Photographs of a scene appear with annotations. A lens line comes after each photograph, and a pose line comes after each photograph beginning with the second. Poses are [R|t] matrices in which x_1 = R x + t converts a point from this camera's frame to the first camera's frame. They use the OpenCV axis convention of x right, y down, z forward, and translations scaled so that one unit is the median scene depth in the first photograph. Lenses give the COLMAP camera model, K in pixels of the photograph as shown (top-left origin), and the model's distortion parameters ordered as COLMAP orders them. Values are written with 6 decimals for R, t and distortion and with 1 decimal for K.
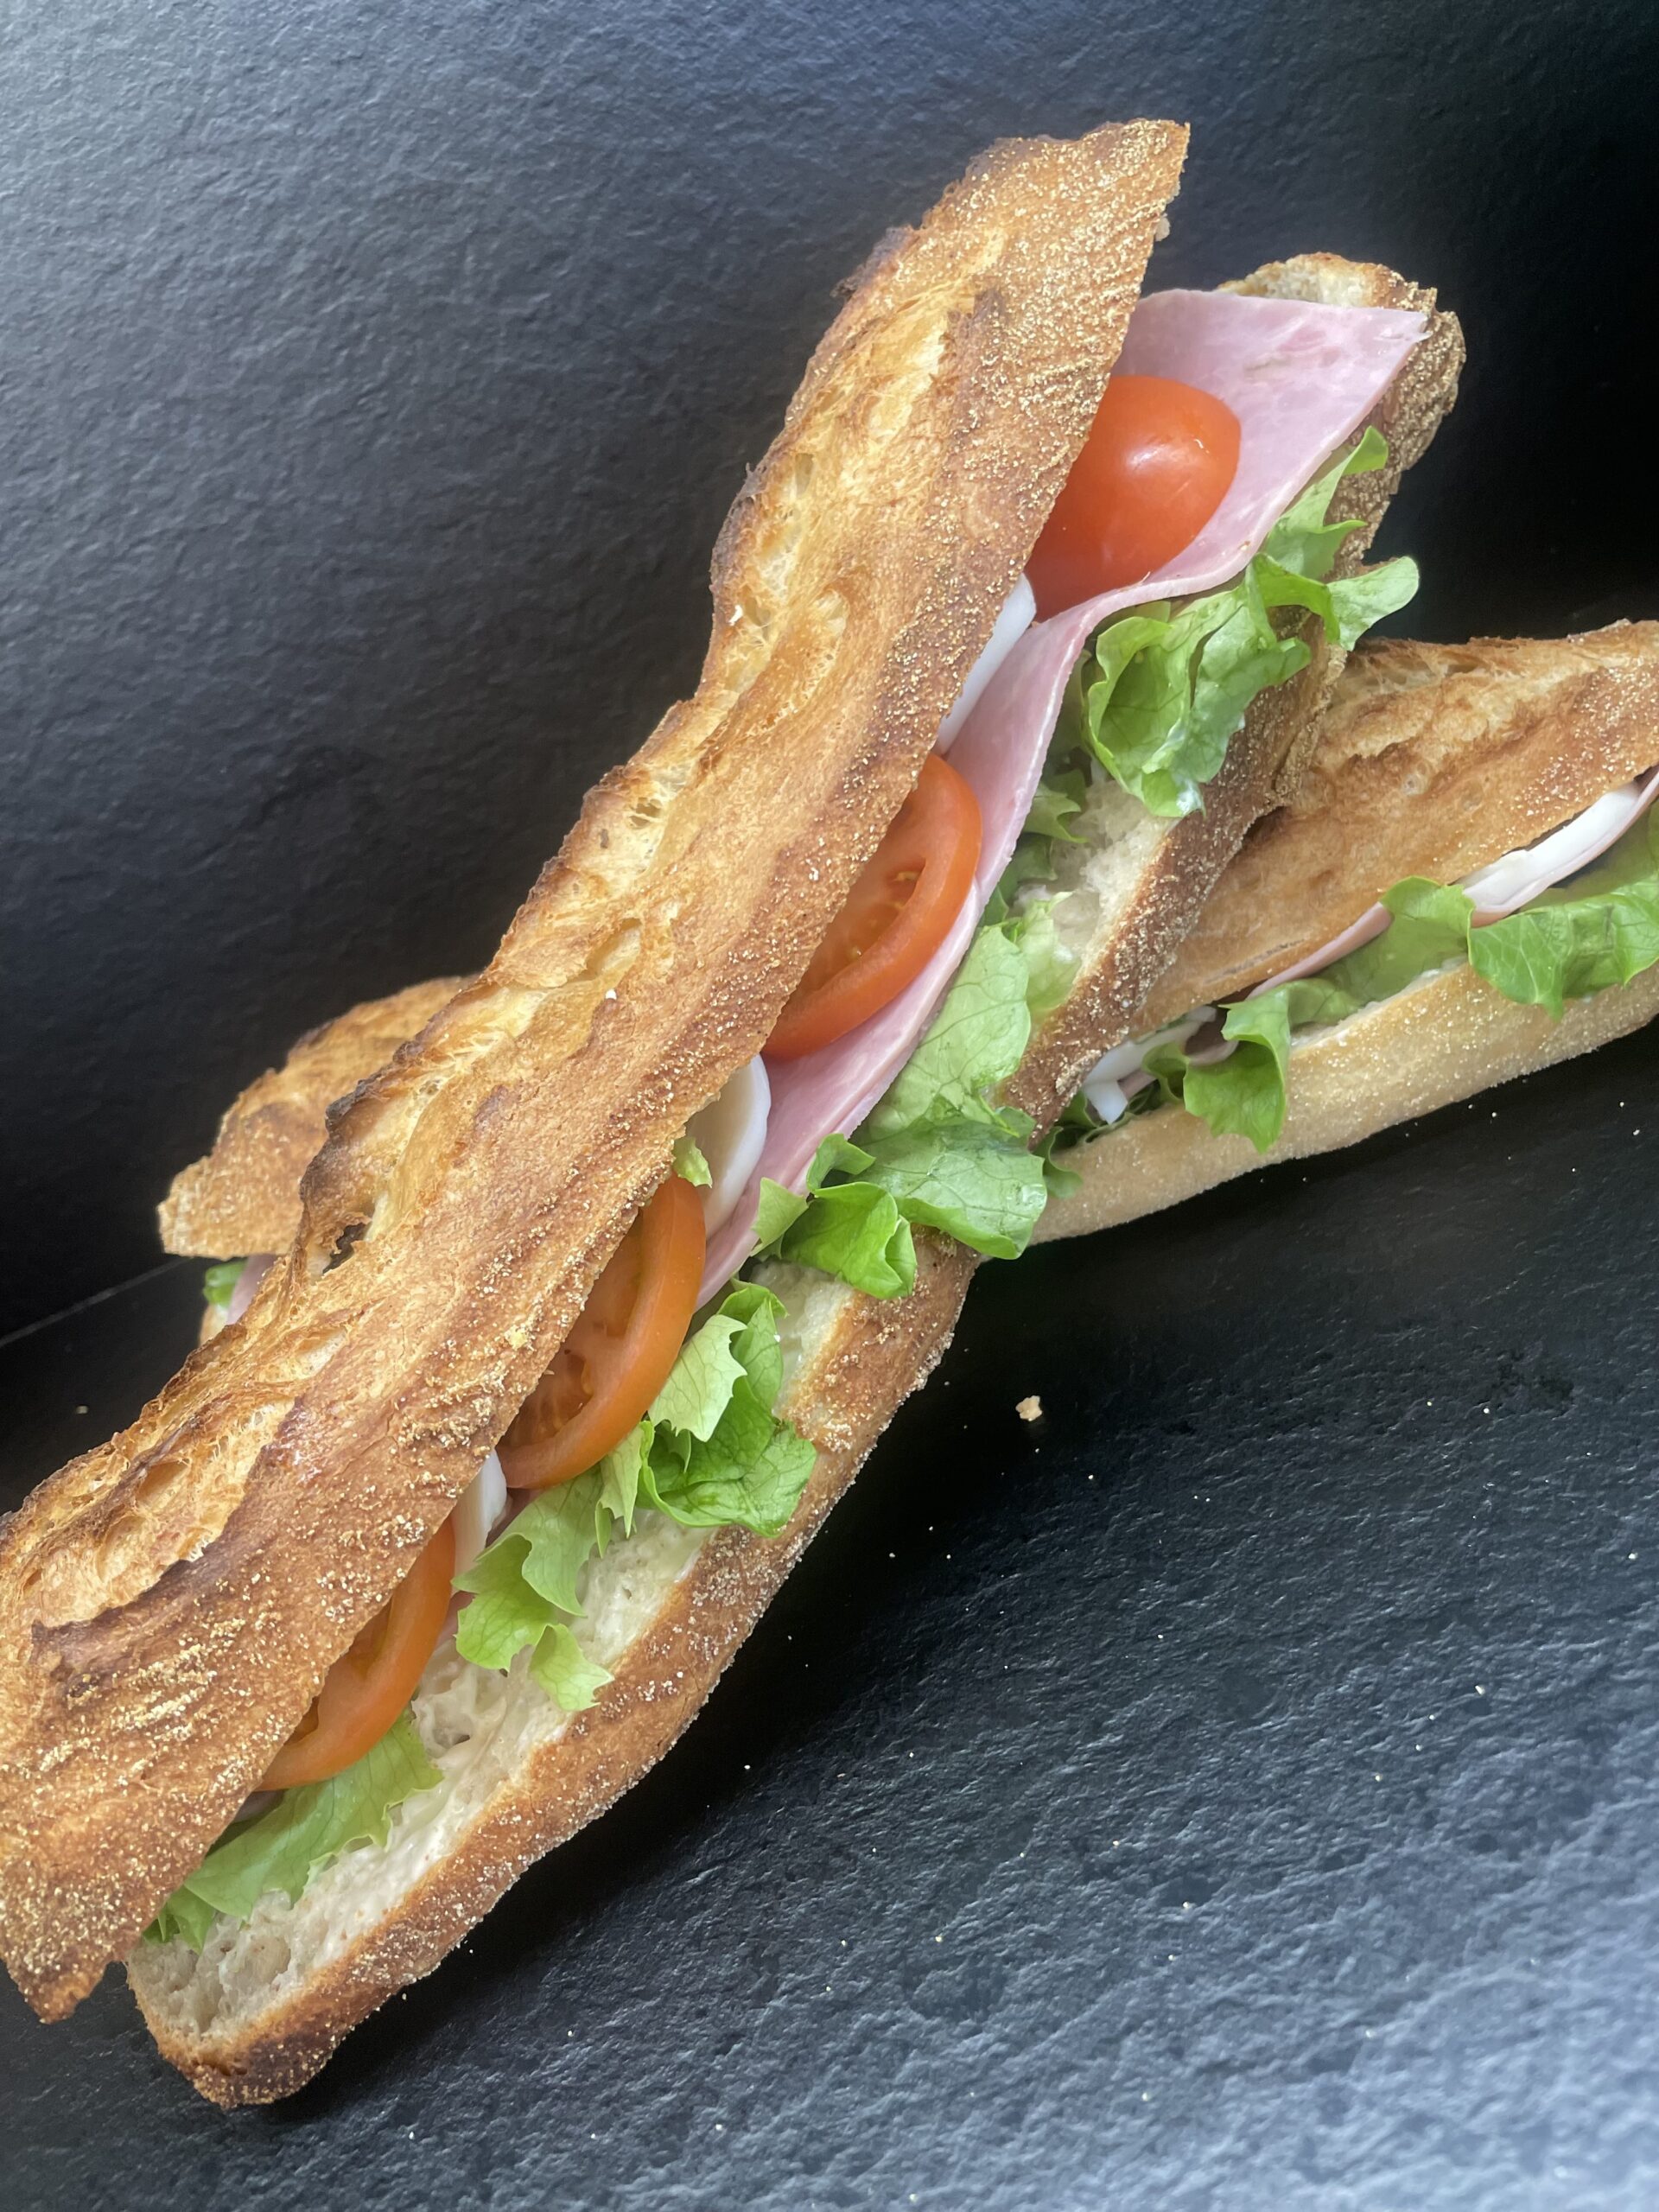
lens RADIAL K [[1796.2, 0, 839.4], [0, 1796.2, 1096.9], [0, 0, 1]] dist [0.011332, -0.069845]
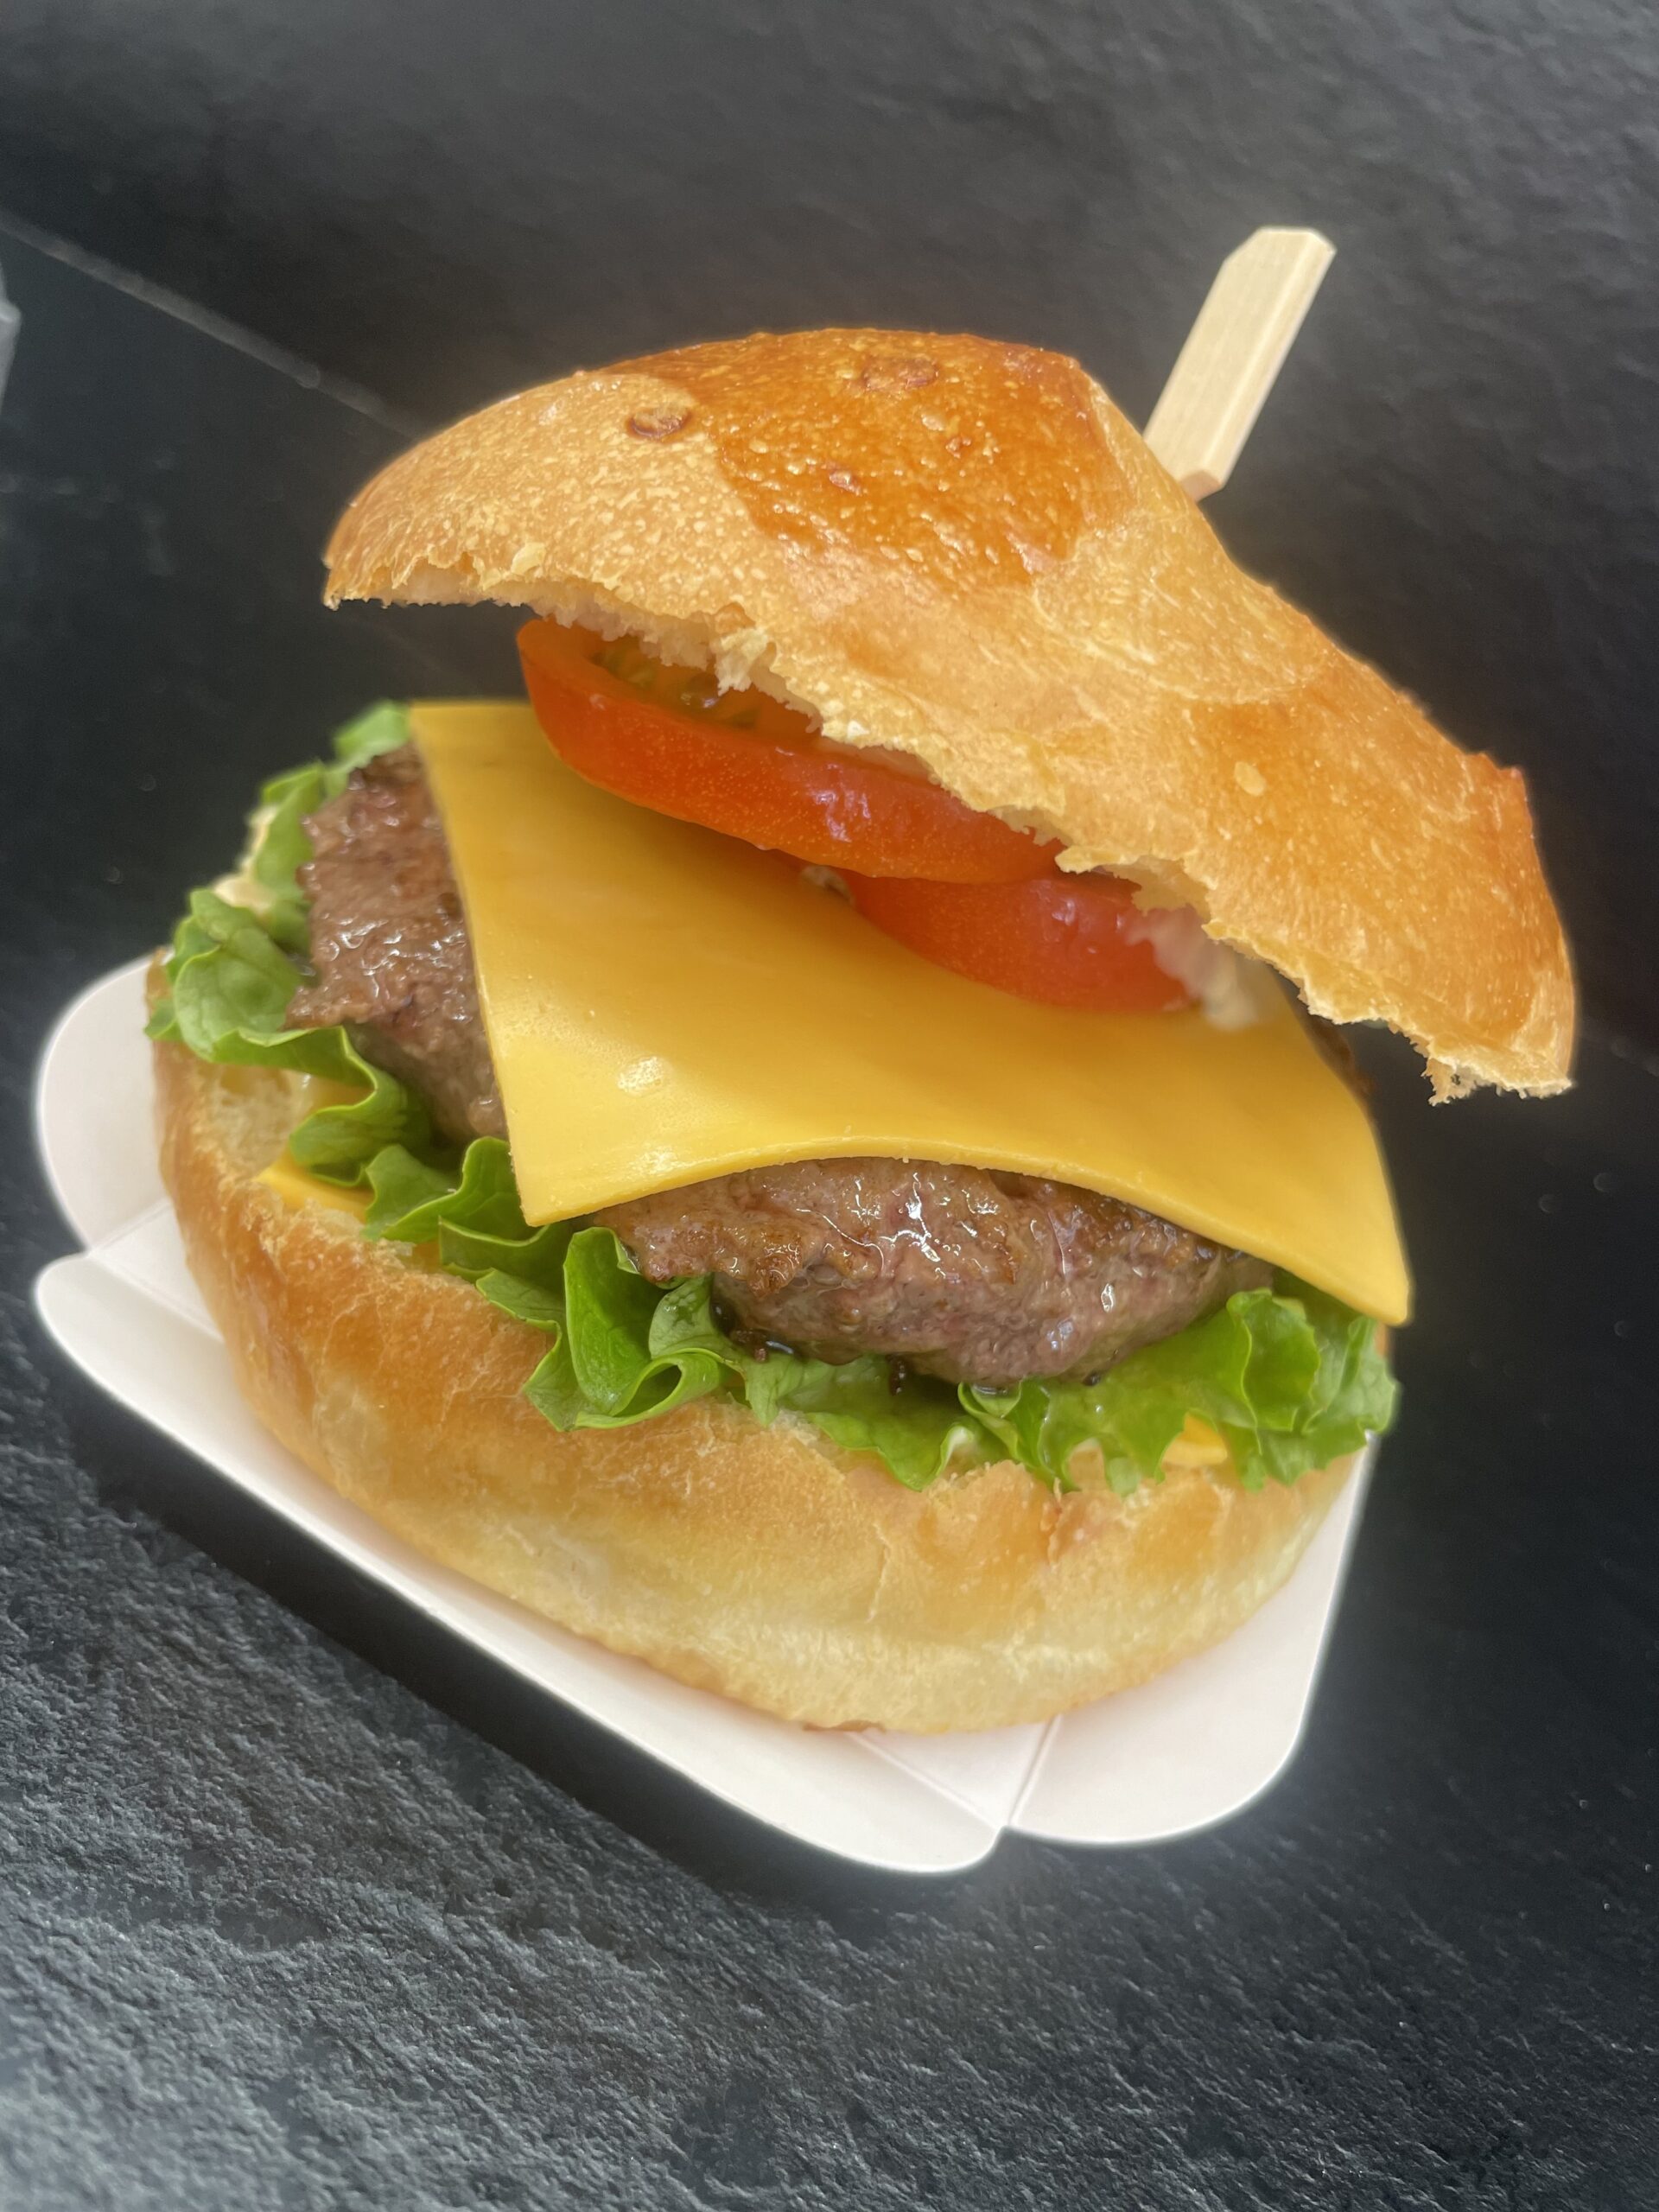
lens RADIAL K [[1796.2, 0, 823.8], [0, 1796.2, 1106.8], [0, 0, 1]] dist [0.011332, -0.069845]
pose [[0.588801, 0.804192, -0.081168, 0.026030], [-0.794815, 0.594319, 0.122692, 0.043645], [0.146908, -0.007727, 0.989120, 0.303796]]
